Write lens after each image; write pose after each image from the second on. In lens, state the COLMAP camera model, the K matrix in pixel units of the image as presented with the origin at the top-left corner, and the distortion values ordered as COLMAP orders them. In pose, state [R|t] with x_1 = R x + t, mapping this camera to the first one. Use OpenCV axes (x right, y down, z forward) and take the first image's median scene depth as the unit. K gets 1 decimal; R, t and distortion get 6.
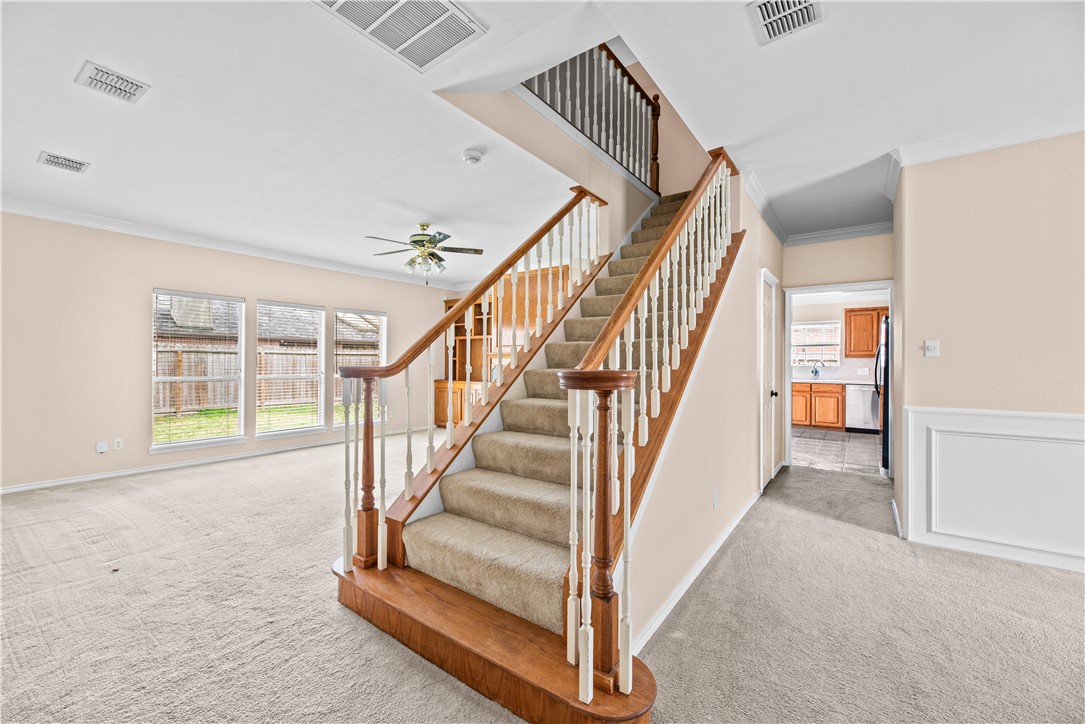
lens RADIAL K [[440.2, 0, 540.8], [0, 440.2, 355.4], [0, 0, 1]] dist [0.001499, 0.000649]
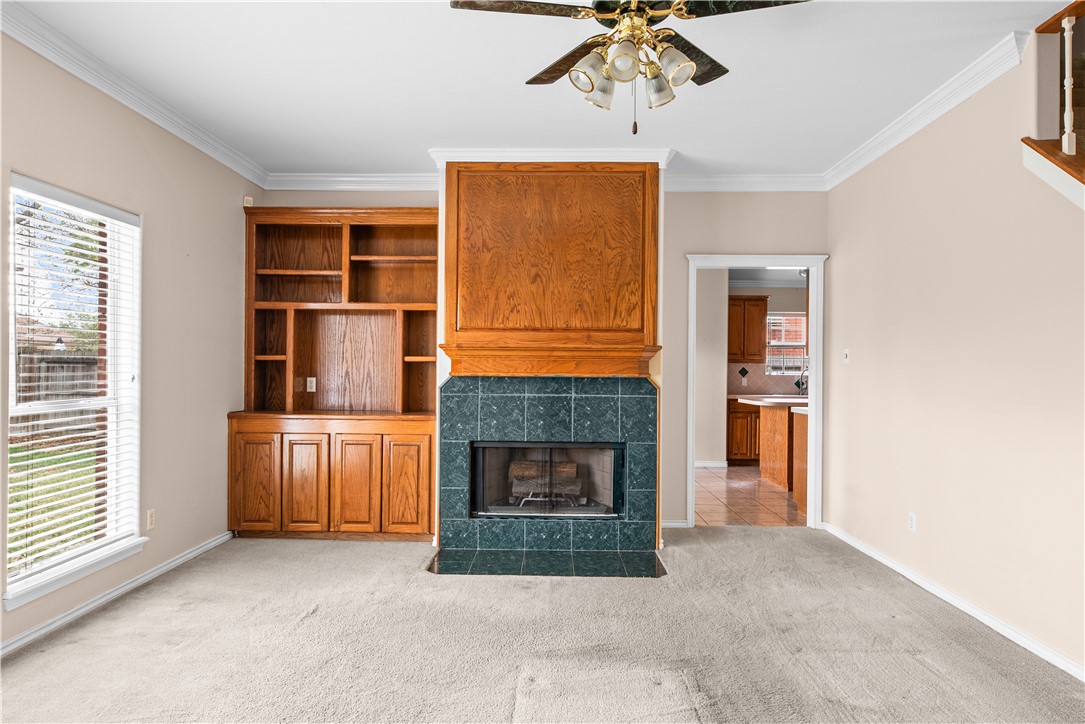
lens RADIAL K [[679.4, 0, 544.7], [0, 679.4, 370.5], [0, 0, 1]] dist [0.002422, -0.004592]
pose [[0.816178, 0.001060, 0.577799, -0.357669], [-0.014047, 0.999739, 0.018008, 0.004405], [-0.577630, -0.022814, 0.815980, 0.364455]]
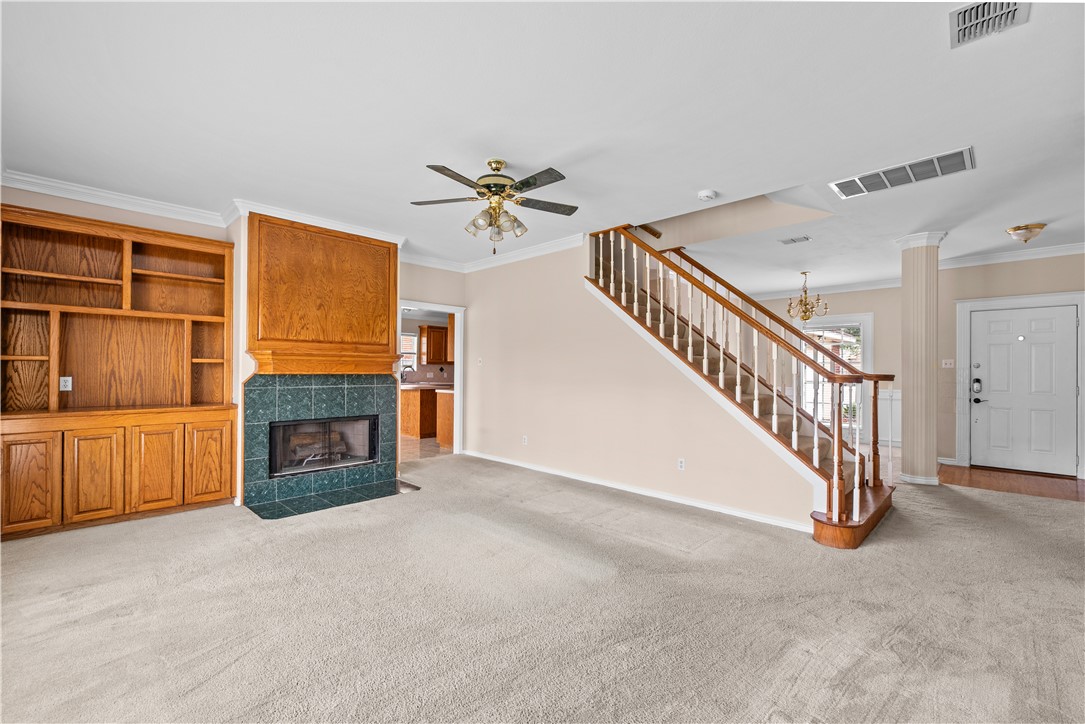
lens RADIAL K [[451.7, 0, 540.8], [0, 451.7, 367.0], [0, 0, 1]] dist [0.003358, -0.001247]
pose [[0.142253, 0.001161, 0.989830, -0.546017], [-0.023467, 0.999722, 0.002200, 0.003805], [-0.989552, -0.023542, 0.142241, 0.489820]]
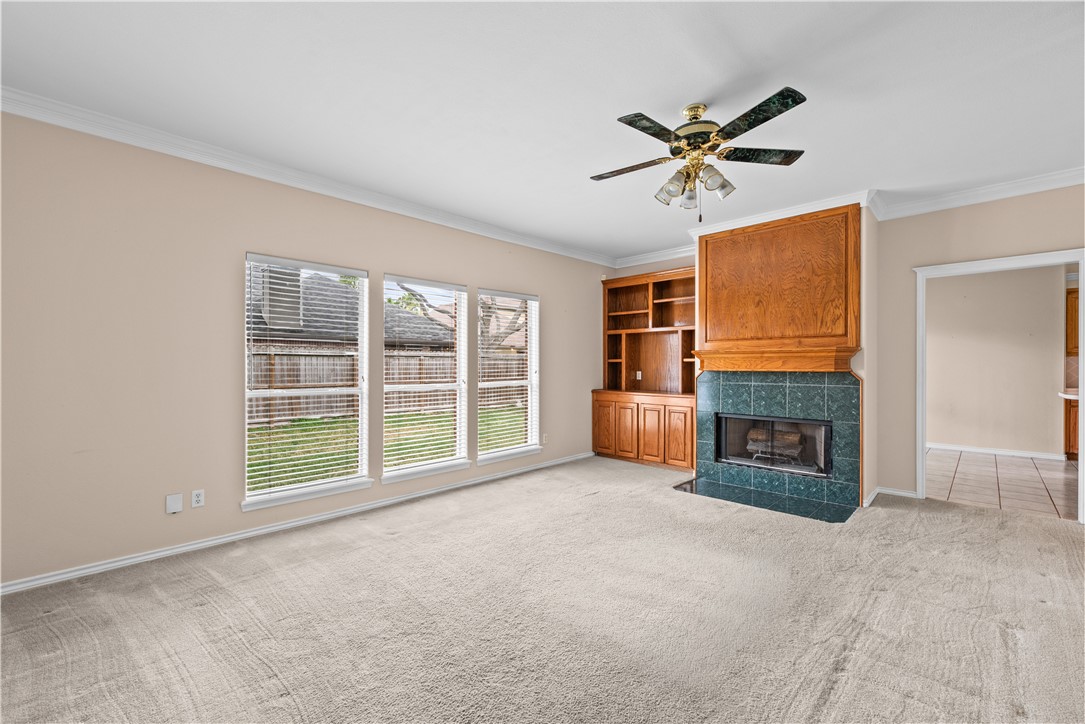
lens RADIAL K [[451.7, 0, 543.3], [0, 451.7, 365.2], [0, 0, 1]] dist [0.003358, -0.001247]
pose [[0.990211, -0.006547, -0.139427, -0.216876], [0.009045, 0.999810, 0.017288, 0.000859], [0.139287, -0.018380, 0.990081, 0.249016]]
